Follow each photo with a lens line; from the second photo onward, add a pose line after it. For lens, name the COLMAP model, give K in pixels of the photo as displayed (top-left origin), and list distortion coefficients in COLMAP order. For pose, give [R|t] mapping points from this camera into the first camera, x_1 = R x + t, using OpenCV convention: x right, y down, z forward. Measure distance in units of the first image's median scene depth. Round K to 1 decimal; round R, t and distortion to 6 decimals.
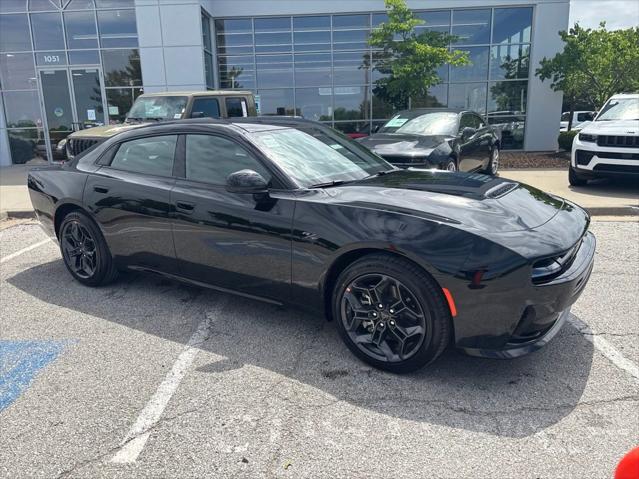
lens RADIAL K [[483.5, 0, 316.8], [0, 483.5, 242.0], [0, 0, 1]] dist [0.046691, -0.055083]
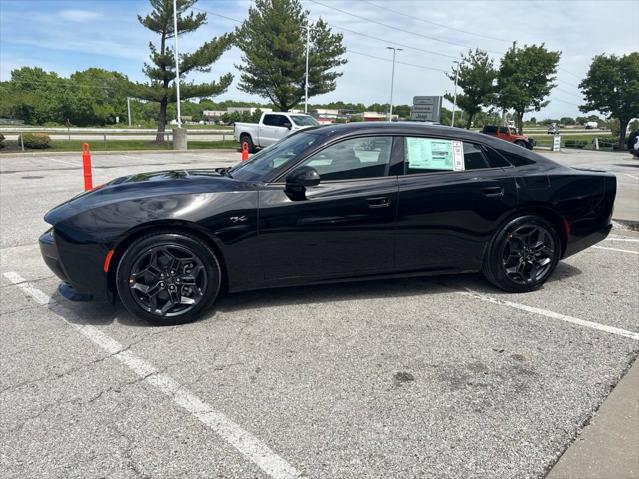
lens RADIAL K [[483.5, 0, 317.4], [0, 483.5, 241.6], [0, 0, 1]] dist [0.046691, -0.055083]
pose [[-0.672340, 0.183160, -0.717225, 0.878652], [-0.175142, 0.902035, 0.394536, -0.503035], [0.719225, 0.390879, -0.574395, 1.944068]]
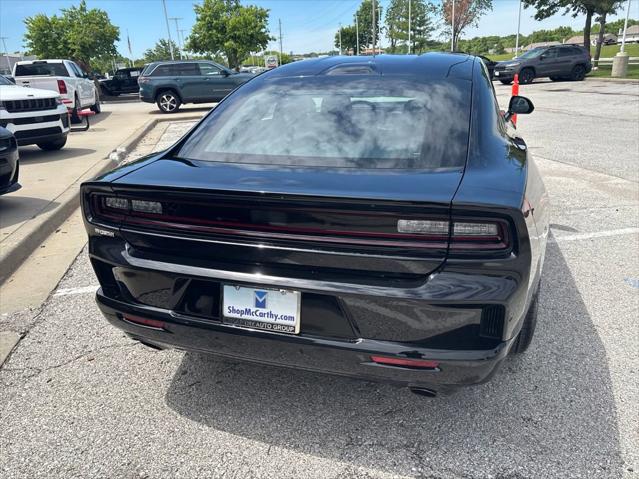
lens RADIAL K [[483.5, 0, 317.6], [0, 483.5, 242.8], [0, 0, 1]] dist [0.046691, -0.055083]
pose [[-0.254061, -0.300592, 0.919292, -1.126129], [0.273813, 0.889241, 0.366439, -0.361618], [-0.927620, 0.344812, -0.143616, 1.570659]]
